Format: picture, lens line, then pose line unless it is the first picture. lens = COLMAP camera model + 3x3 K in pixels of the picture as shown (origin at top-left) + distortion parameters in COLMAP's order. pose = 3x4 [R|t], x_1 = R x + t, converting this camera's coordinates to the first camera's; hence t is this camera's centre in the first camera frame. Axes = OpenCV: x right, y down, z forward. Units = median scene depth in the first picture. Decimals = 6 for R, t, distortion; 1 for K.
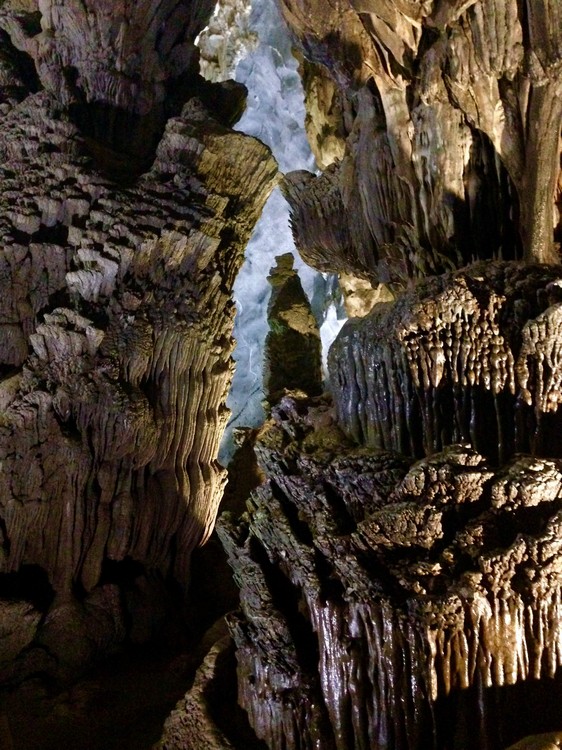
lens RADIAL K [[691.8, 0, 281.0], [0, 691.8, 375.0], [0, 0, 1]] dist [0.059061, 0.000224]
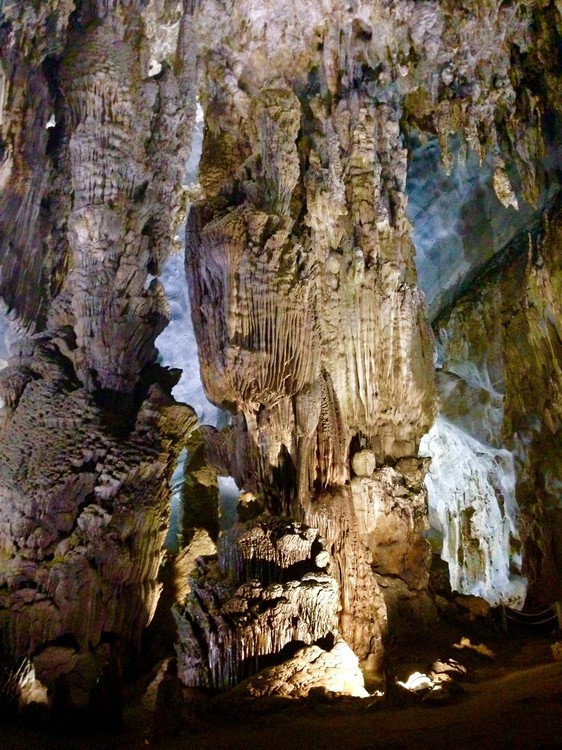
lens RADIAL K [[691.8, 0, 281.0], [0, 691.8, 375.0], [0, 0, 1]] dist [0.059061, 0.000224]
pose [[0.989830, 0.044490, 0.135116, -0.051143], [-0.024903, 0.989361, -0.143331, -0.187476], [-0.140055, 0.138508, 0.980408, -1.146761]]
